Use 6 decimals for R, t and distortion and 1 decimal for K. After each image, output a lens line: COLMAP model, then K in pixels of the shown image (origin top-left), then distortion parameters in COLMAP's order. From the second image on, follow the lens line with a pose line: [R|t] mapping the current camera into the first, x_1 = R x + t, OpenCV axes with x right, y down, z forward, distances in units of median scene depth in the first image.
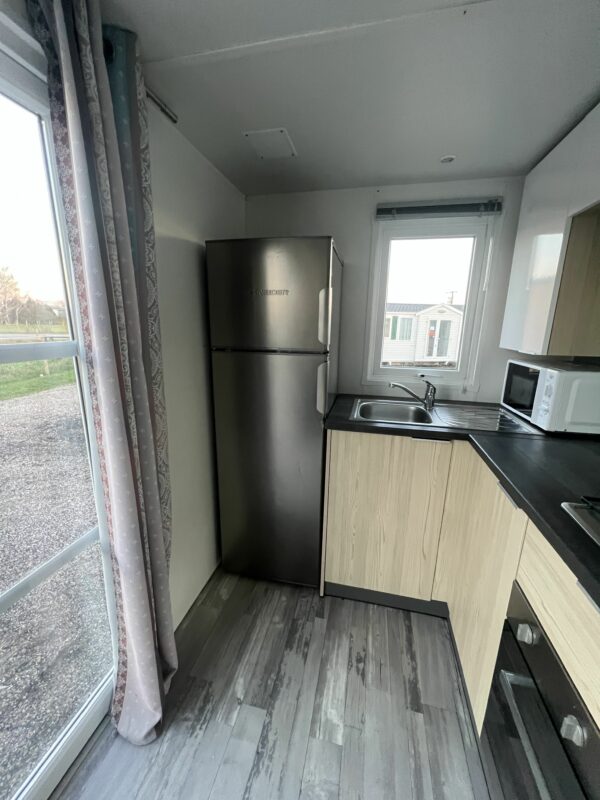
lens RADIAL K [[313.8, 0, 298.9], [0, 313.8, 402.2], [0, 0, 1]] dist [0.001387, 0.000356]
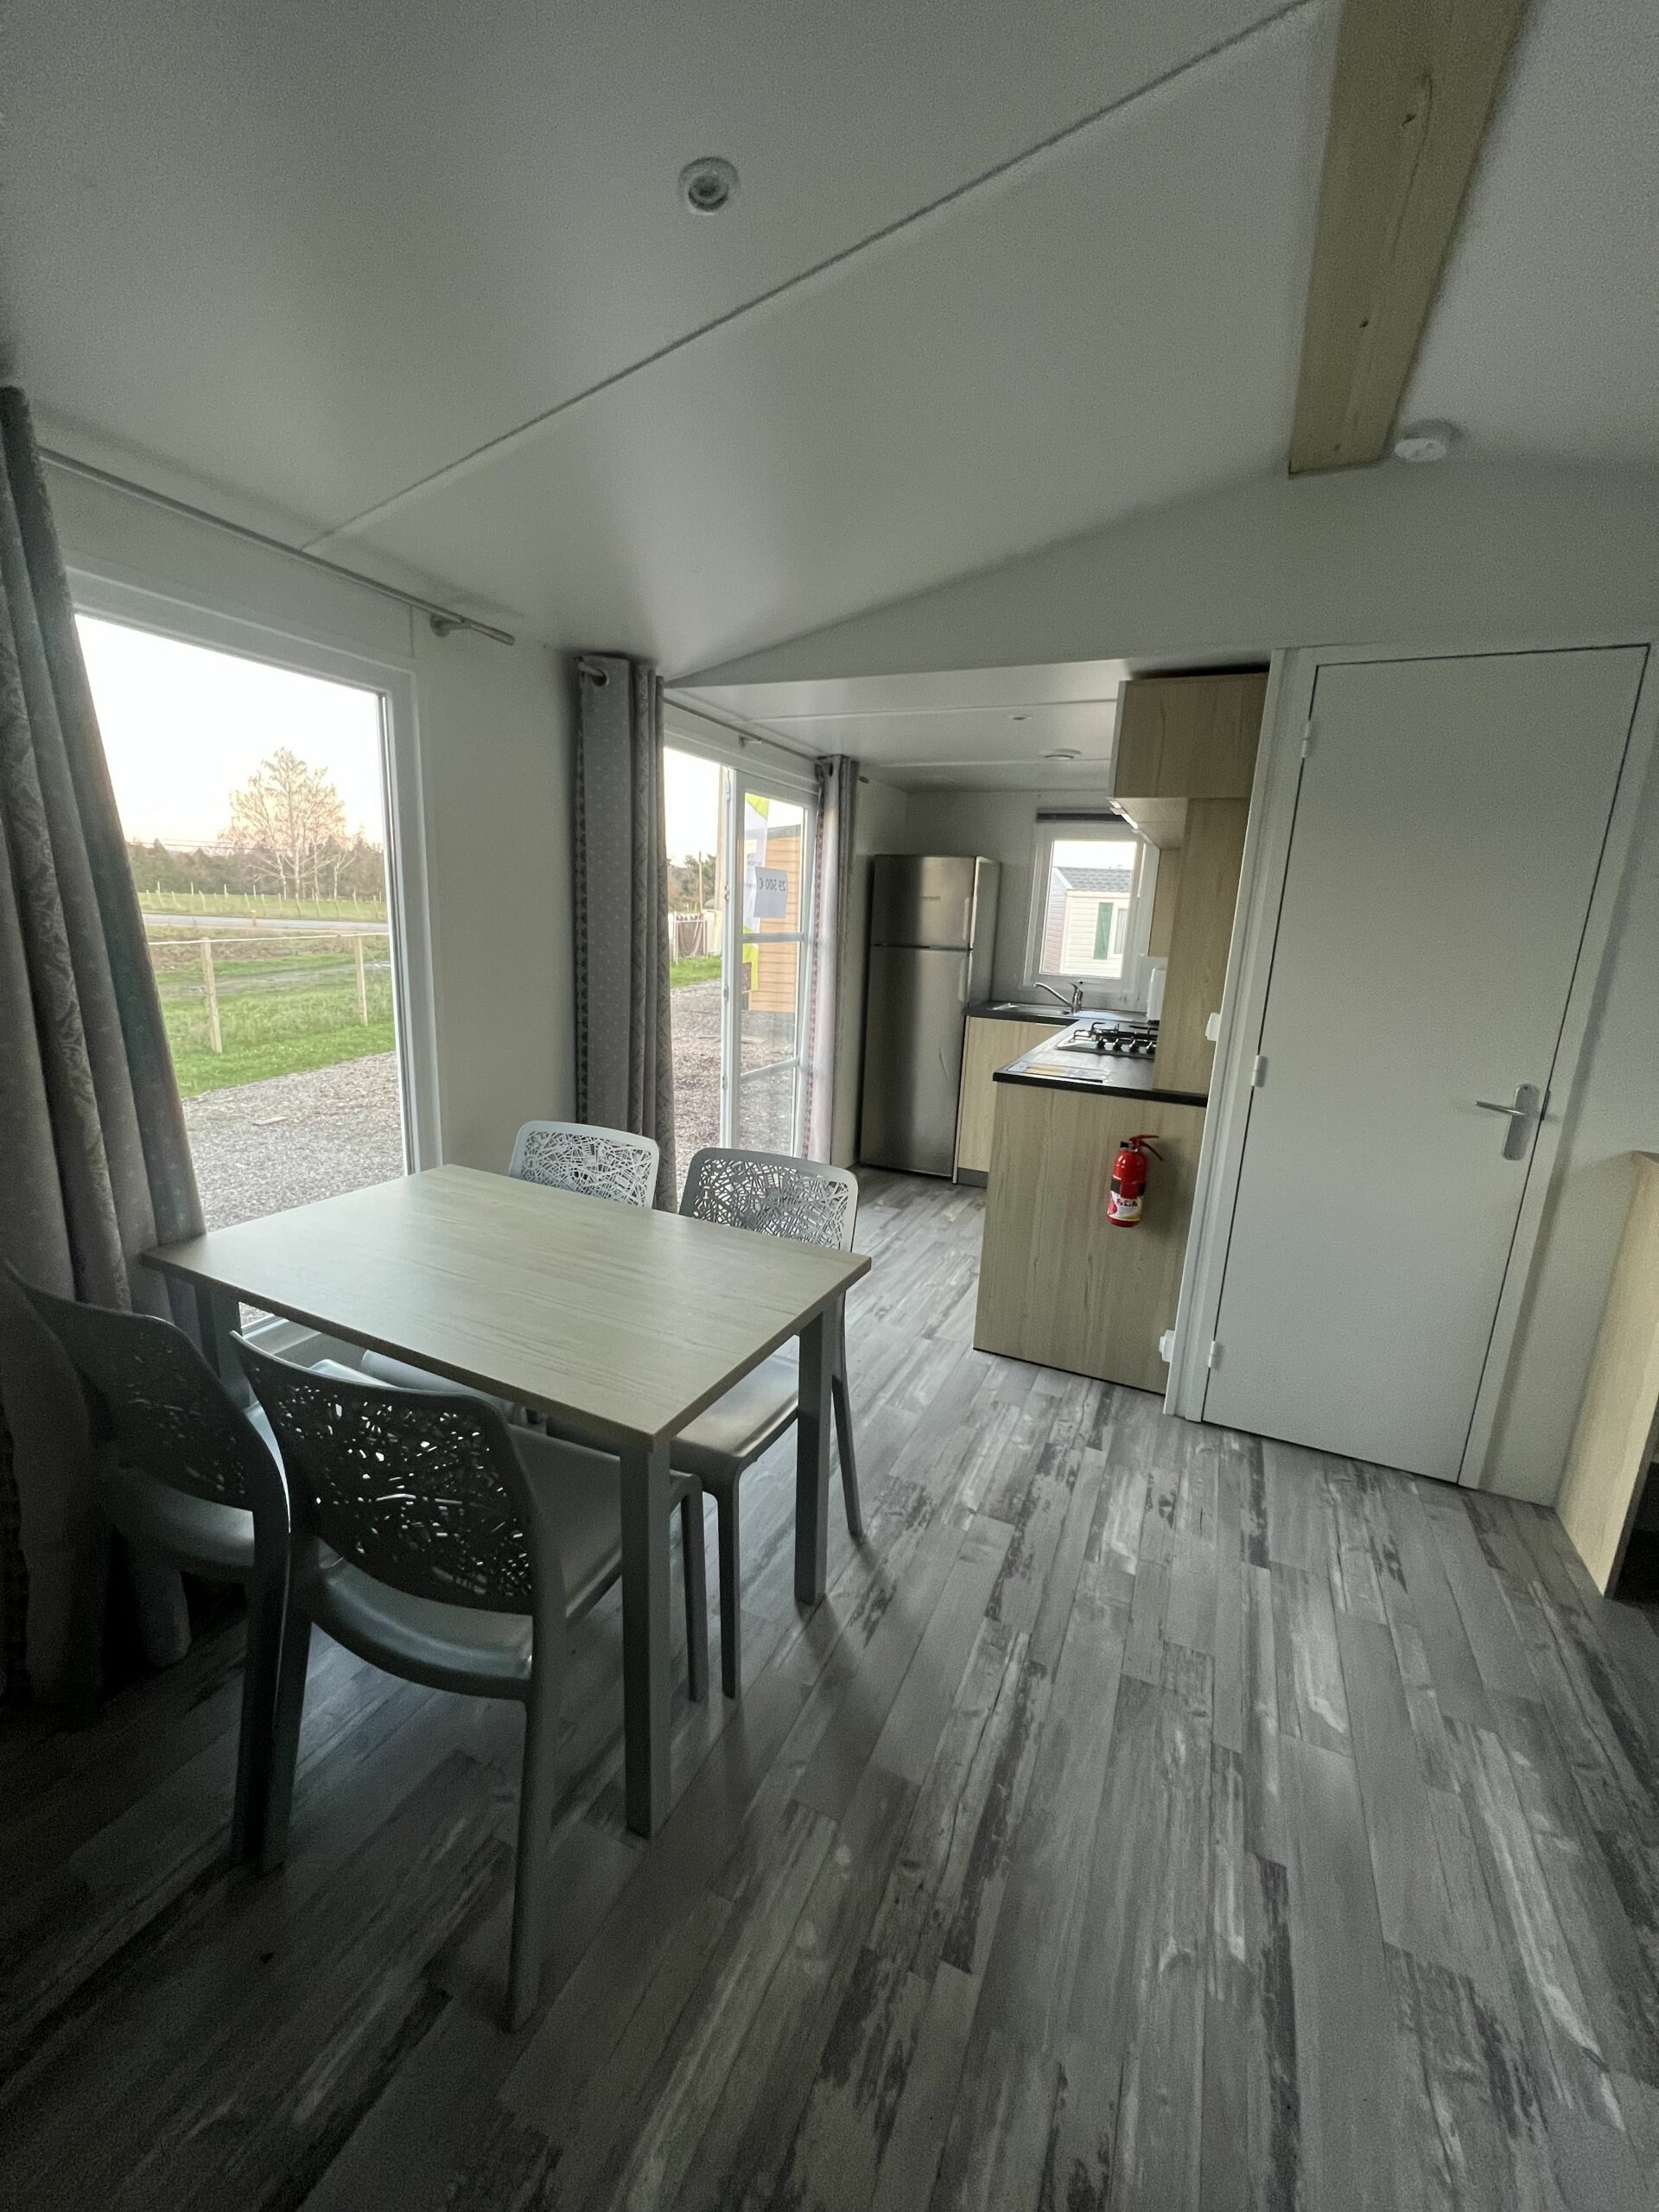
lens RADIAL K [[867.7, 0, 829.0], [0, 867.7, 1109.6], [0, 0, 1]] dist [0.001387, 0.000356]
pose [[0.980607, 0.068423, -0.183651, 0.164380], [-0.072592, 0.997232, -0.016065, 0.417016], [0.182044, 0.029085, 0.982860, -1.786901]]
